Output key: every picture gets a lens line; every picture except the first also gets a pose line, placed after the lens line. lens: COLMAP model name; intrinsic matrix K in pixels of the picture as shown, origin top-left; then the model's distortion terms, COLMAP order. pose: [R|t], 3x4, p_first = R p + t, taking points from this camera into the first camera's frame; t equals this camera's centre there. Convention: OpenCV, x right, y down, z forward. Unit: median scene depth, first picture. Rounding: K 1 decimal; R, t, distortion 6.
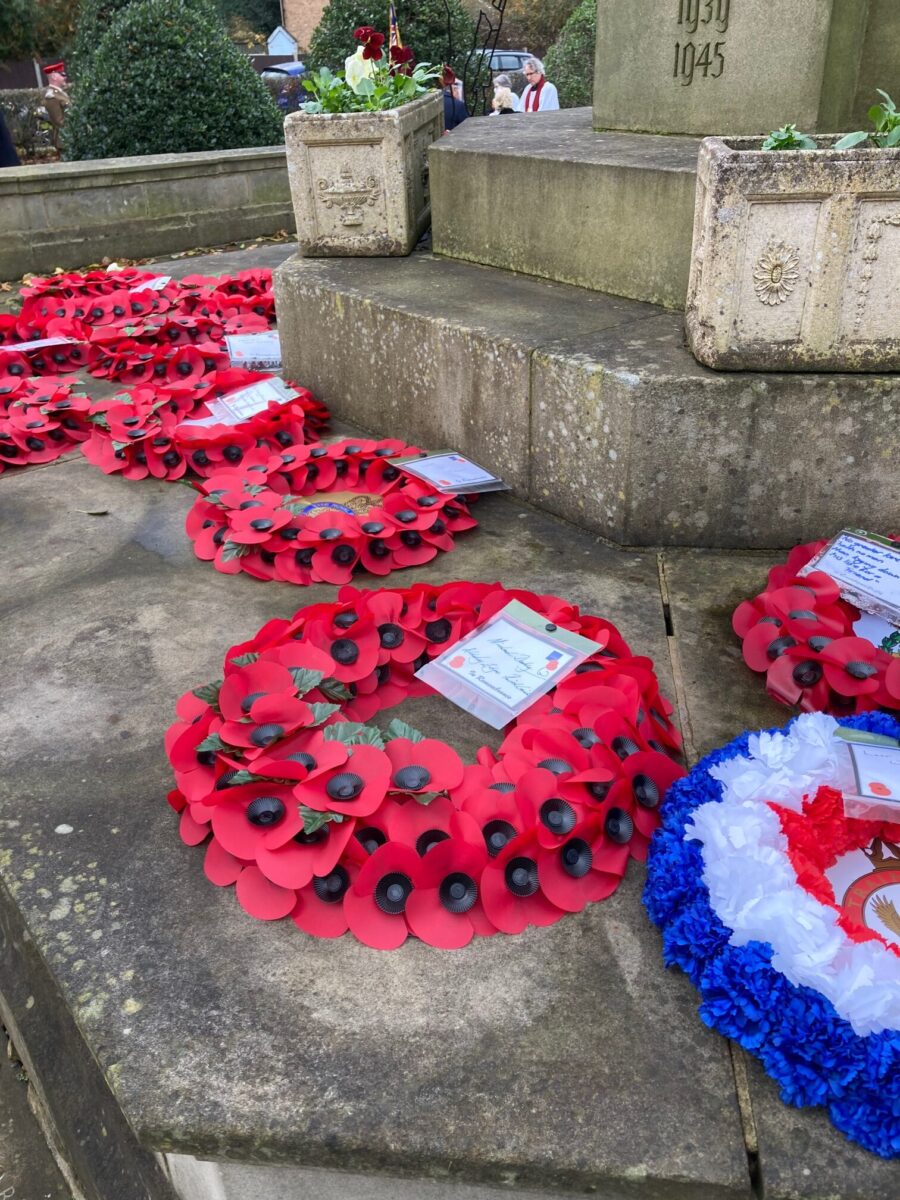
lens RADIAL K [[988.6, 0, 449.9], [0, 988.6, 599.1], [0, 0, 1]] dist [0.030099, -0.020231]
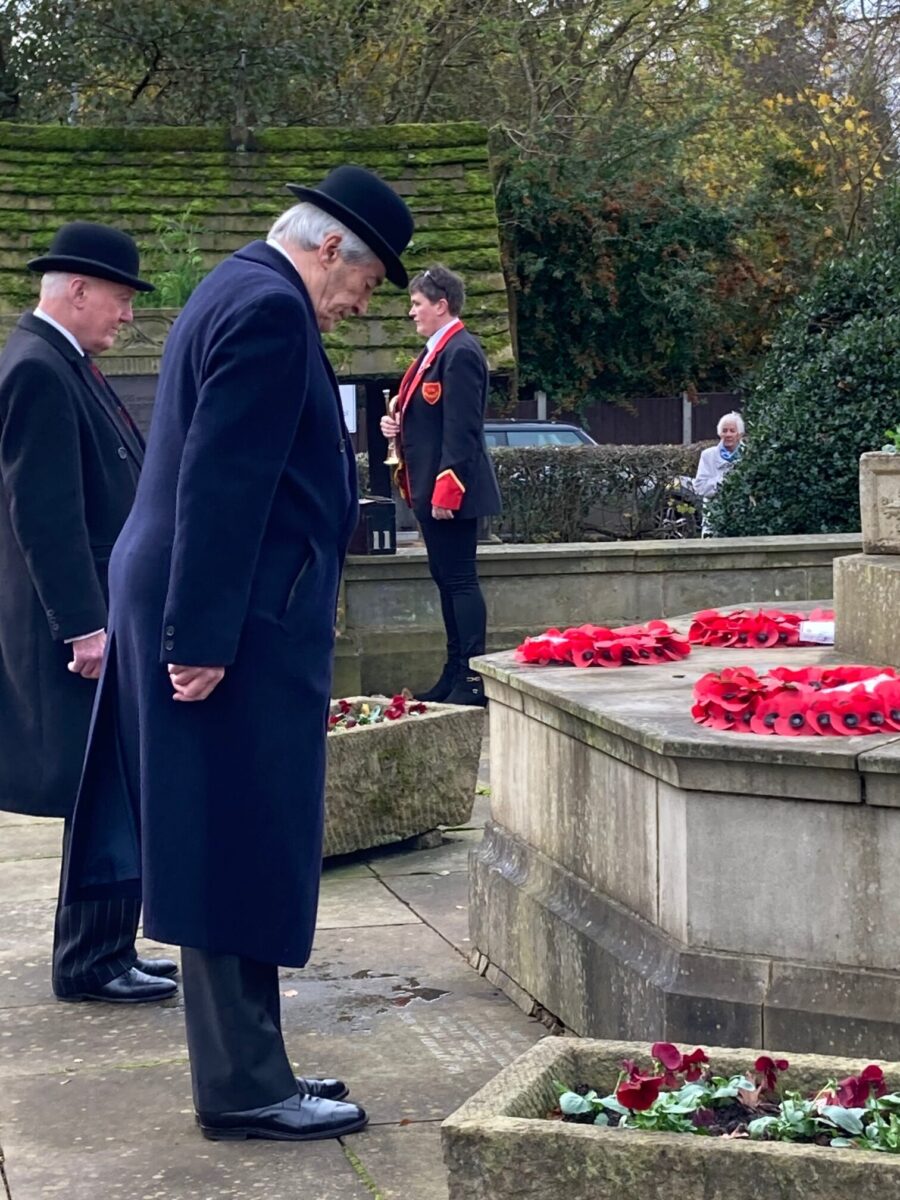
lens RADIAL K [[2766.7, 0, 450.2], [0, 2766.7, 599.9], [0, 0, 1]] dist [0.039633, 0.000000]
pose [[0.906911, 0.043167, -0.419104, 0.175528], [-0.210970, 0.907574, -0.363045, 0.226131], [0.364696, 0.417667, 0.832196, -0.431939]]
